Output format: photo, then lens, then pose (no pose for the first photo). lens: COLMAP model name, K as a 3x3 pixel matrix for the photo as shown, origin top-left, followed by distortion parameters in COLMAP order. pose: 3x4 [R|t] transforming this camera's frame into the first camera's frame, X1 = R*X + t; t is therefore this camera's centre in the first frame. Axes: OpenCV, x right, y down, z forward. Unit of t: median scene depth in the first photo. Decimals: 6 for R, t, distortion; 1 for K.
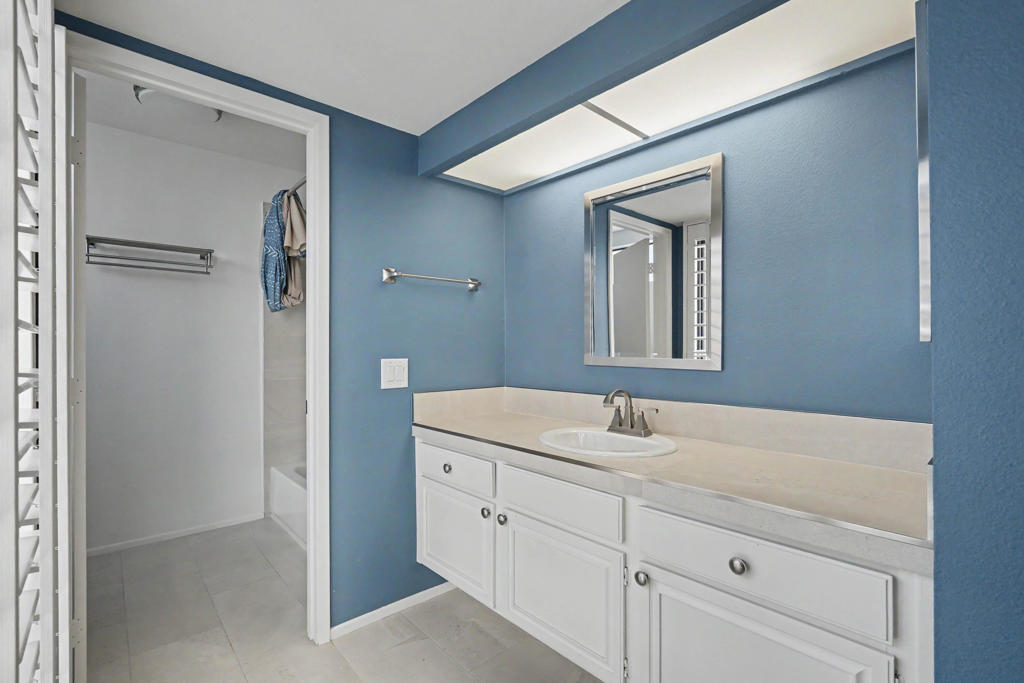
lens RADIAL K [[467.9, 0, 506.4], [0, 467.9, 348.6], [0, 0, 1]] dist [-0.024270, 0.013359]
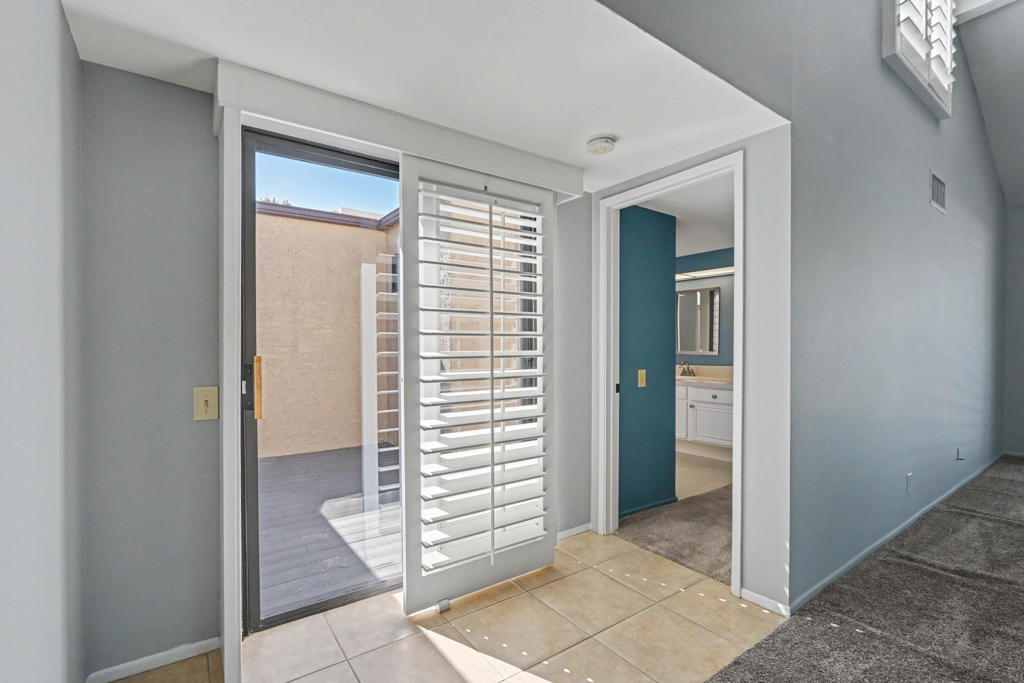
lens RADIAL K [[467.9, 0, 506.4], [0, 467.9, 348.6], [0, 0, 1]] dist [-0.024270, 0.013359]
pose [[0.994548, 0.005711, -0.104126, -0.604075], [-0.004710, 0.999940, 0.009859, -0.024353], [0.104176, -0.009315, 0.994515, -2.165177]]
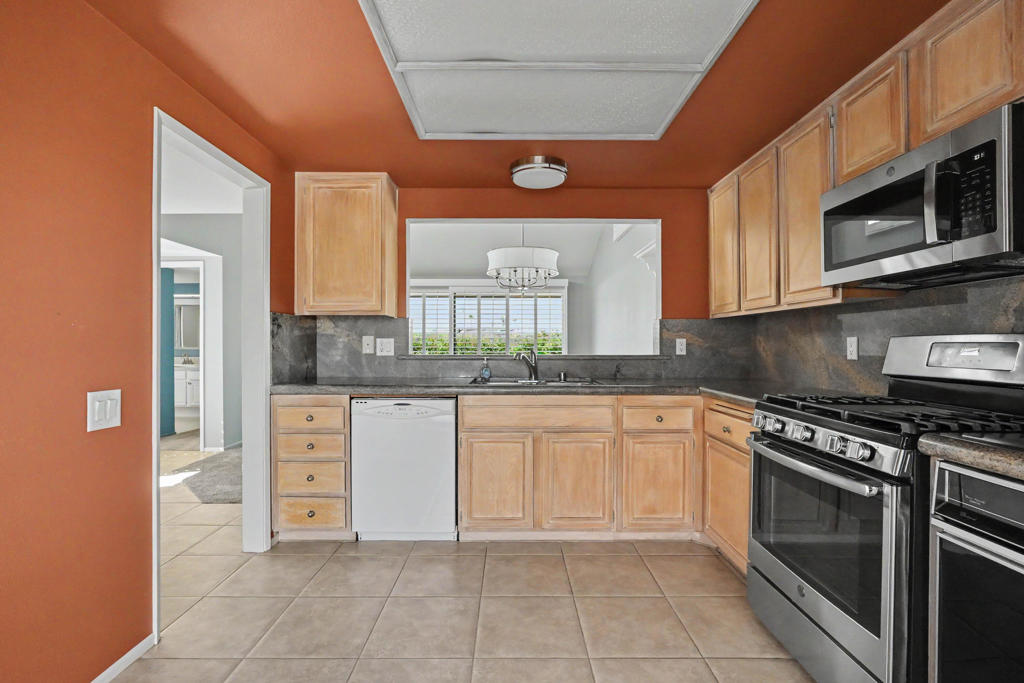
lens RADIAL K [[467.9, 0, 506.4], [0, 467.9, 348.6], [0, 0, 1]] dist [-0.024270, 0.013359]
pose [[0.667372, -0.006858, 0.744693, -0.959975], [-0.001149, 0.999947, 0.010238, -0.006808], [-0.744723, -0.007688, 0.667329, -4.047202]]
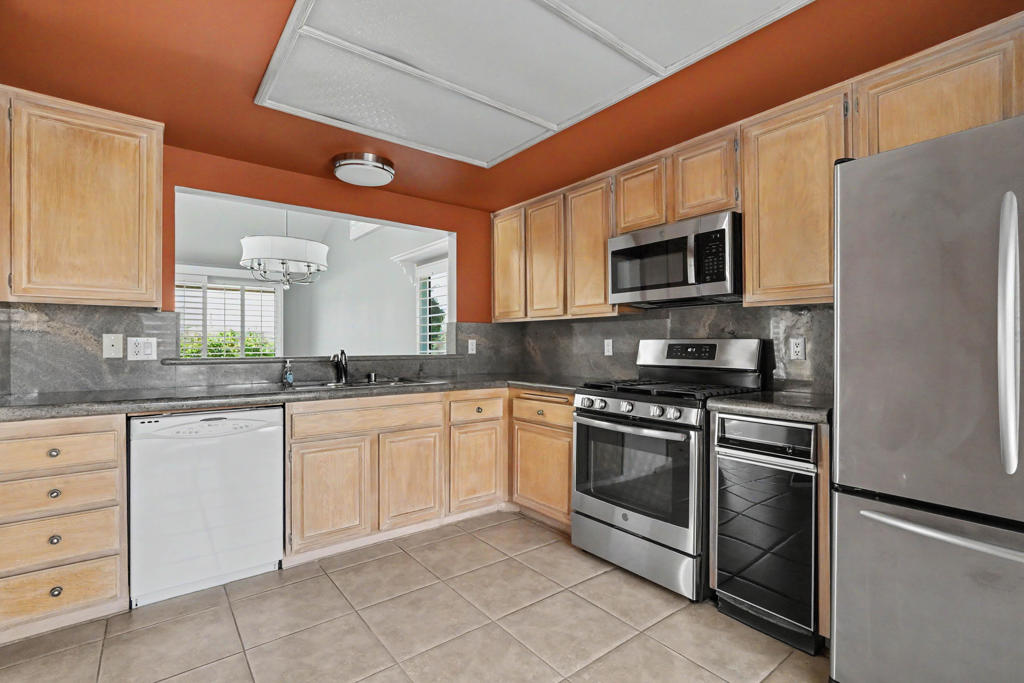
lens RADIAL K [[467.9, 0, 506.4], [0, 467.9, 348.6], [0, 0, 1]] dist [-0.024270, 0.013359]
pose [[0.072646, -0.009599, 0.997312, -1.198740], [-0.000665, 0.999953, 0.009673, -0.008581], [-0.997358, -0.001366, 0.072636, -3.679847]]
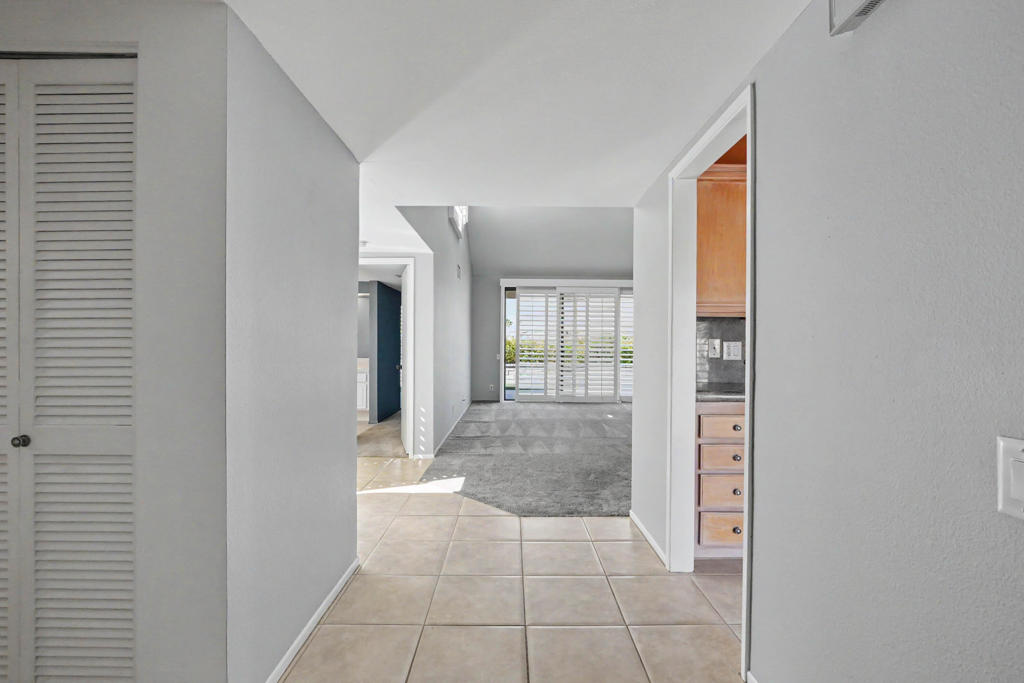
lens RADIAL K [[467.9, 0, 506.4], [0, 467.9, 348.6], [0, 0, 1]] dist [-0.024270, 0.013359]
pose [[0.674107, -0.003454, 0.738625, -1.704886], [0.000711, 0.999992, 0.004027, -0.008235], [-0.738633, -0.002190, 0.674104, -3.077287]]
